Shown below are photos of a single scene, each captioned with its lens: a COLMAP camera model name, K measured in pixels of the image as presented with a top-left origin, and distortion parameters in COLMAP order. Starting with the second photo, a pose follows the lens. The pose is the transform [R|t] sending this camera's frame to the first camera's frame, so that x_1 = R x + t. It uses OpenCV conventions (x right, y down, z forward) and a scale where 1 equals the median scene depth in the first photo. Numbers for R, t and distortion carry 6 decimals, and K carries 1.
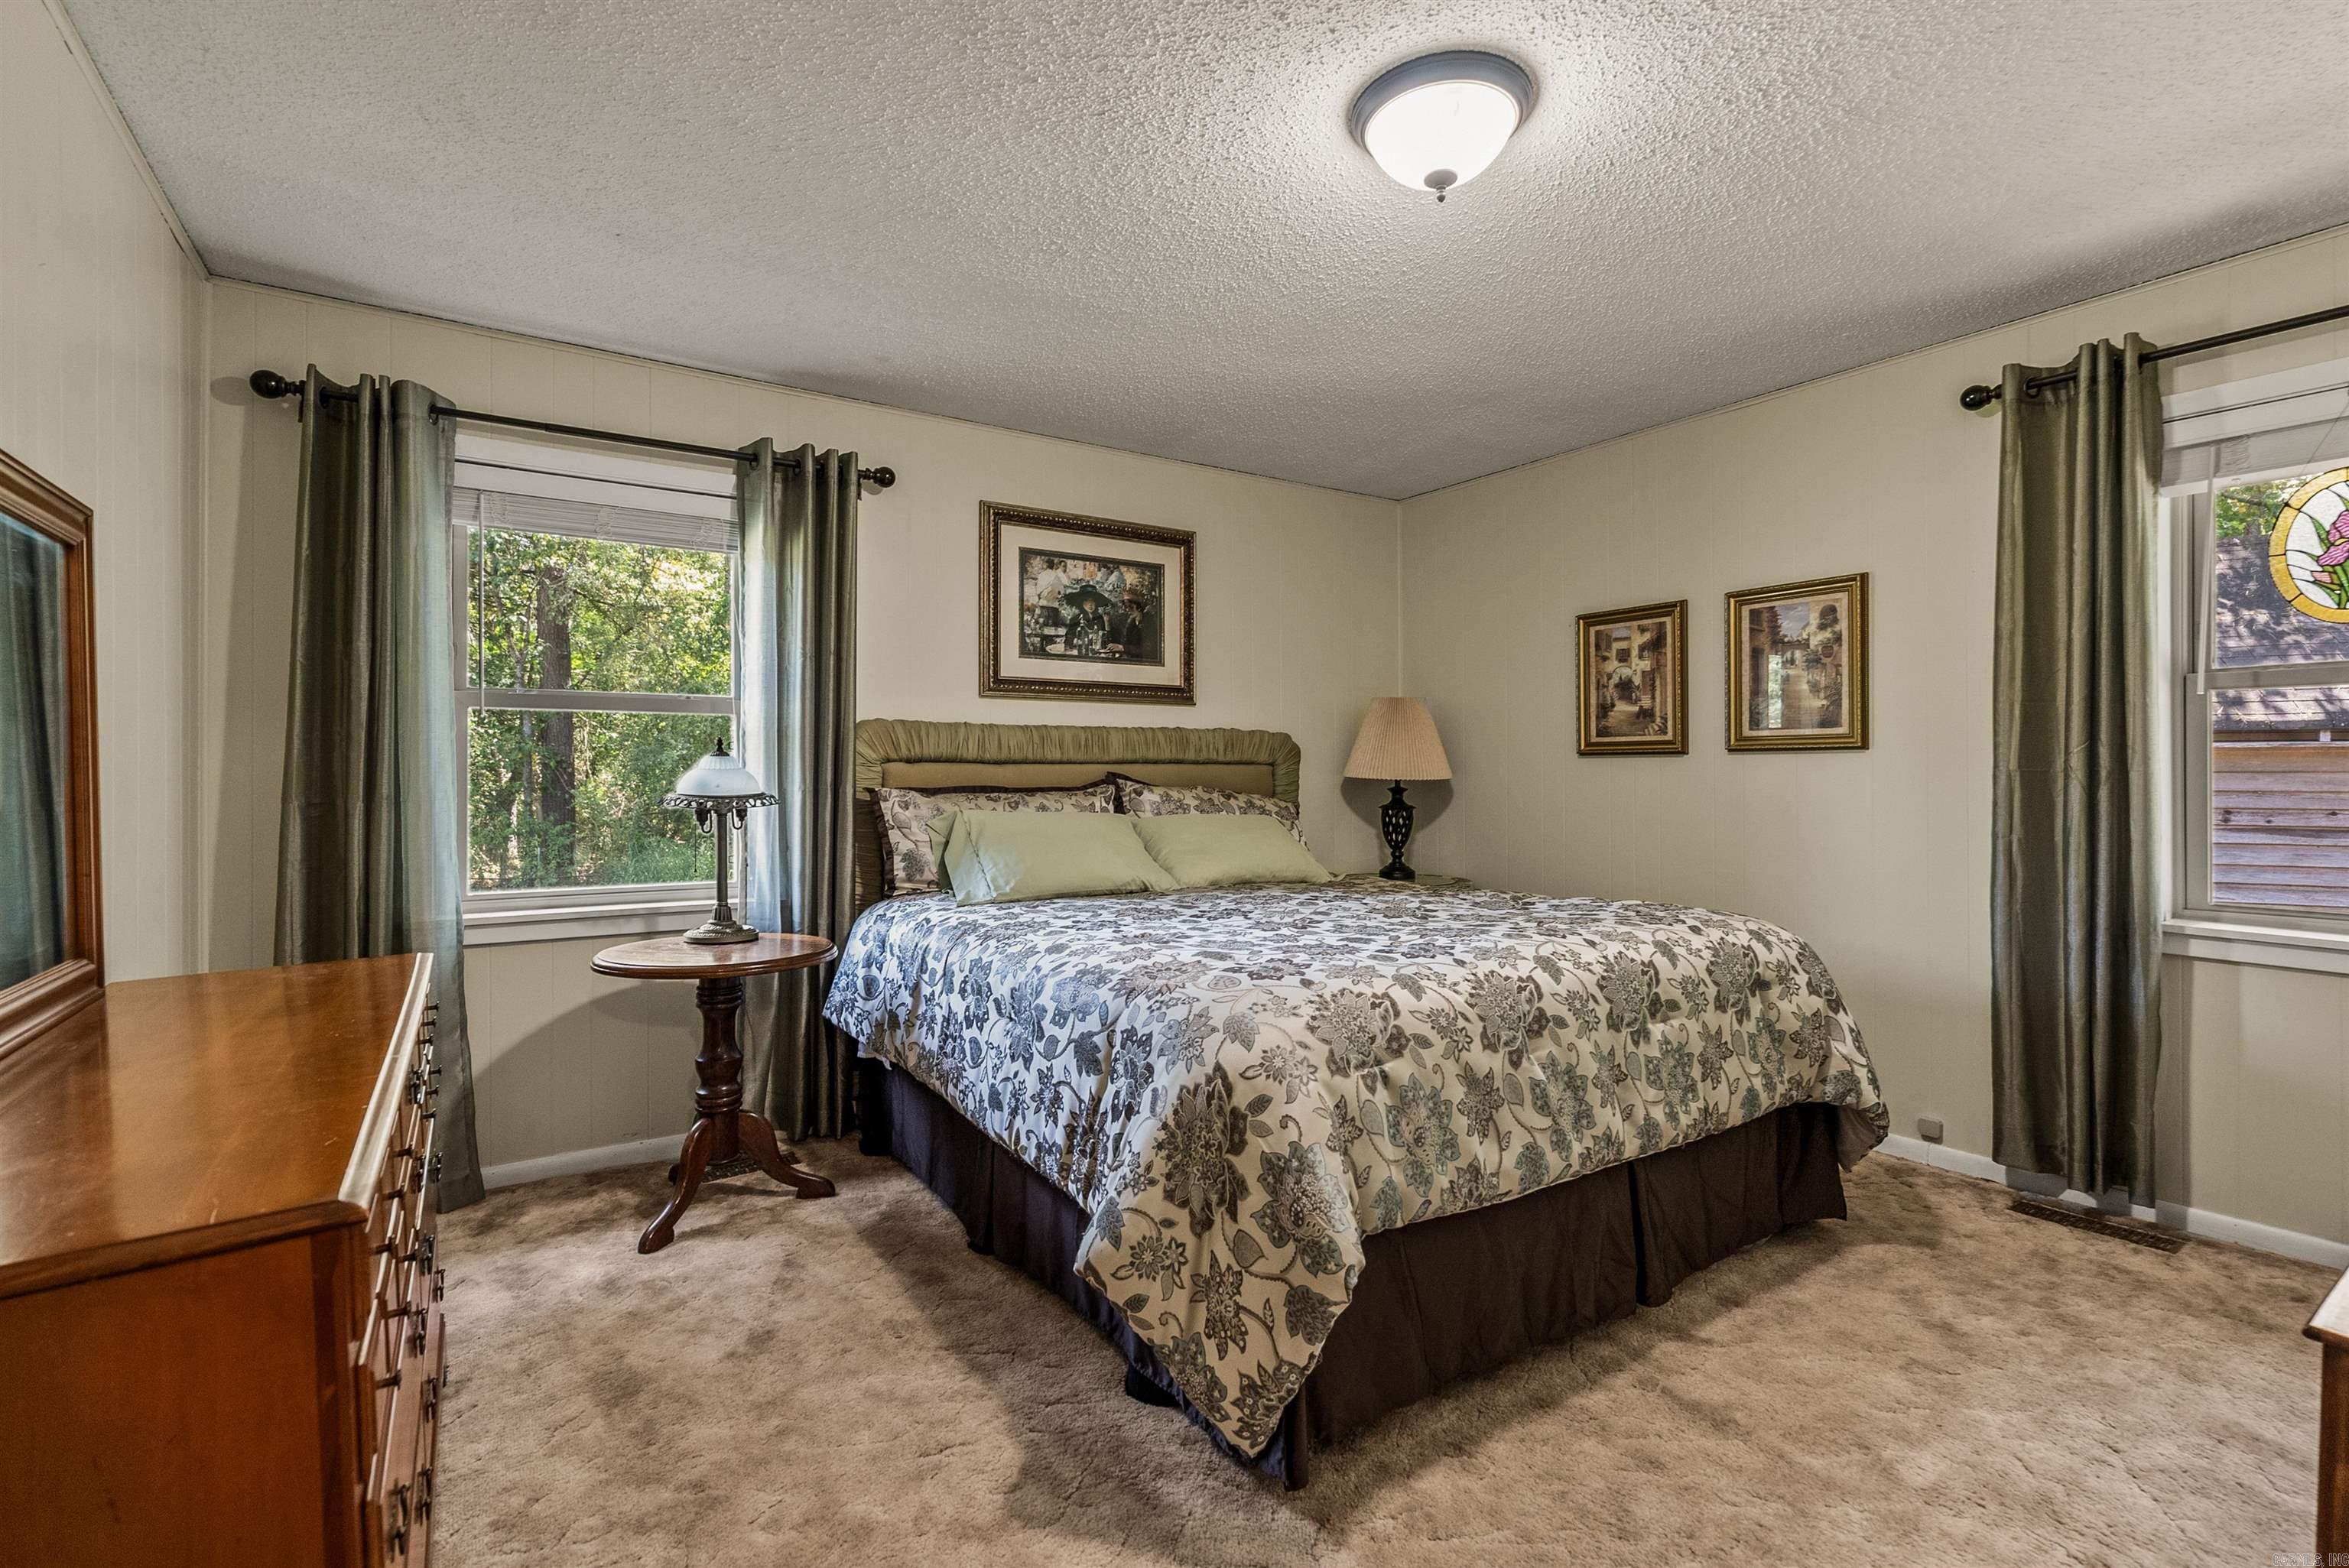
lens RADIAL K [[1074.6, 0, 1176.1], [0, 1074.6, 778.9], [0, 0, 1]] dist [-0.012059, 0.005178]
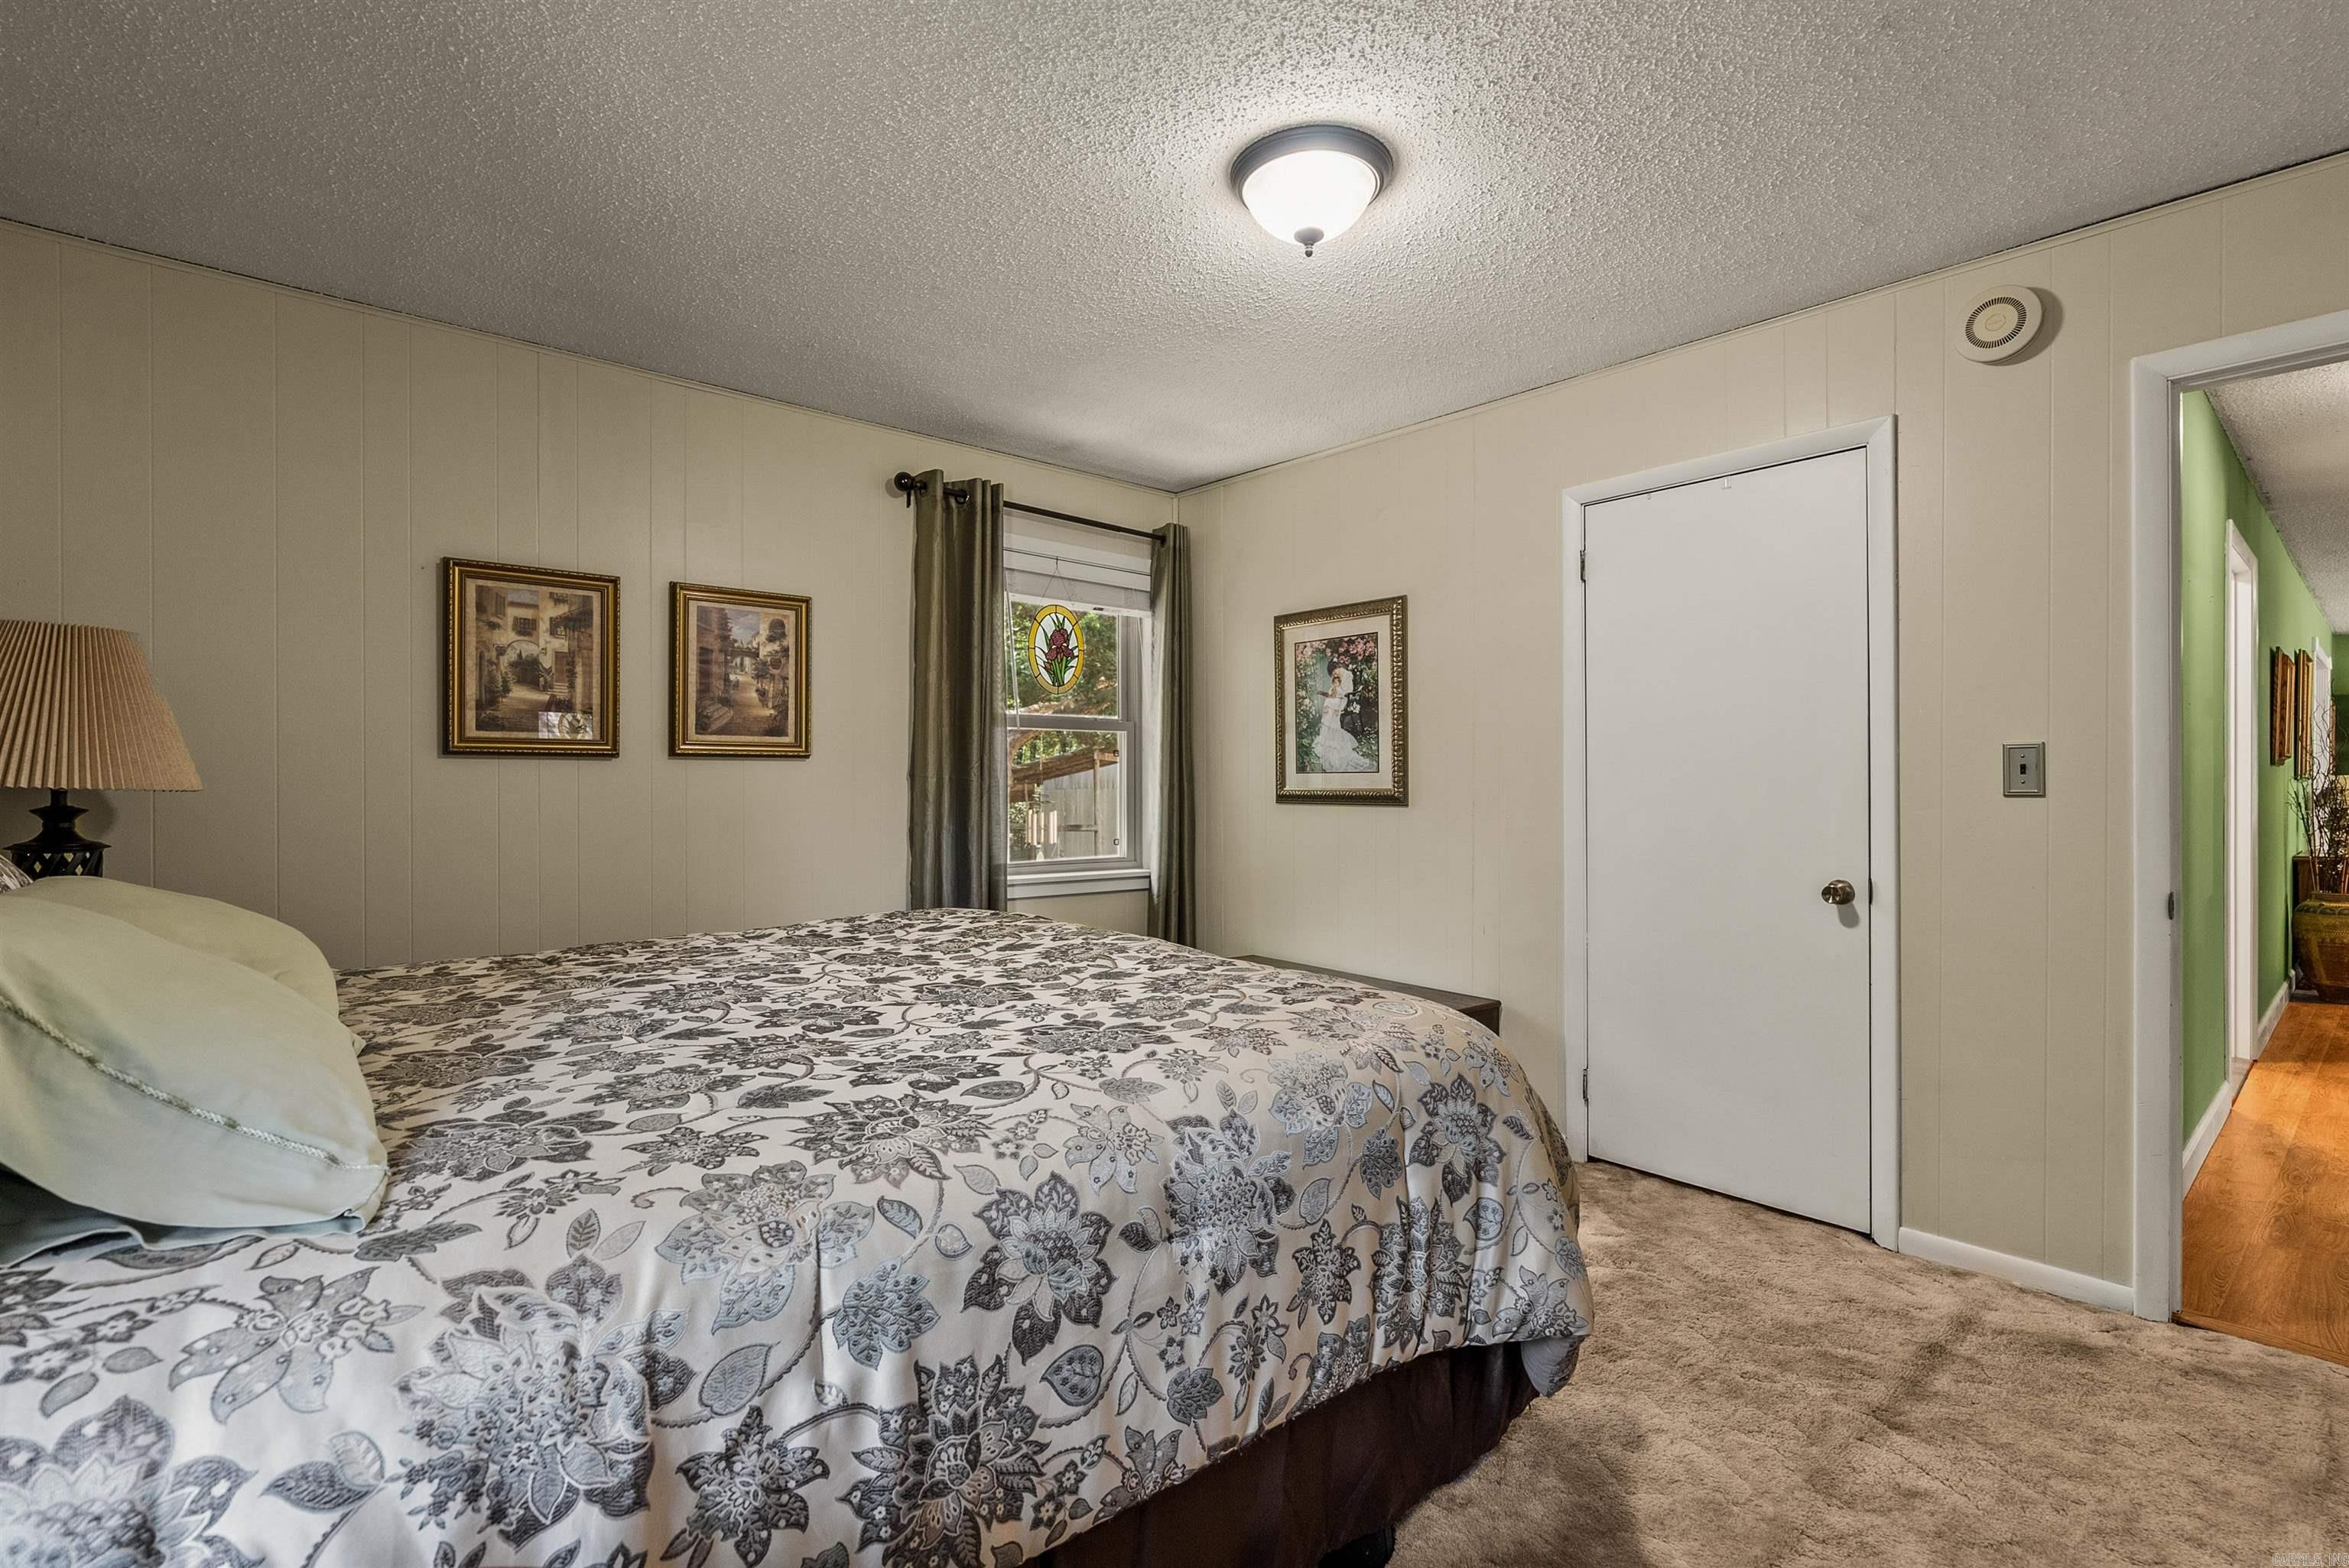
lens RADIAL K [[1074.6, 0, 1172.5], [0, 1074.6, 780.6], [0, 0, 1]] dist [-0.012059, 0.005178]
pose [[-0.132386, 0.002355, 0.991195, -0.439960], [0.005044, 0.999986, -0.001702, -0.000765], [-0.991185, 0.004774, -0.132396, 0.690118]]
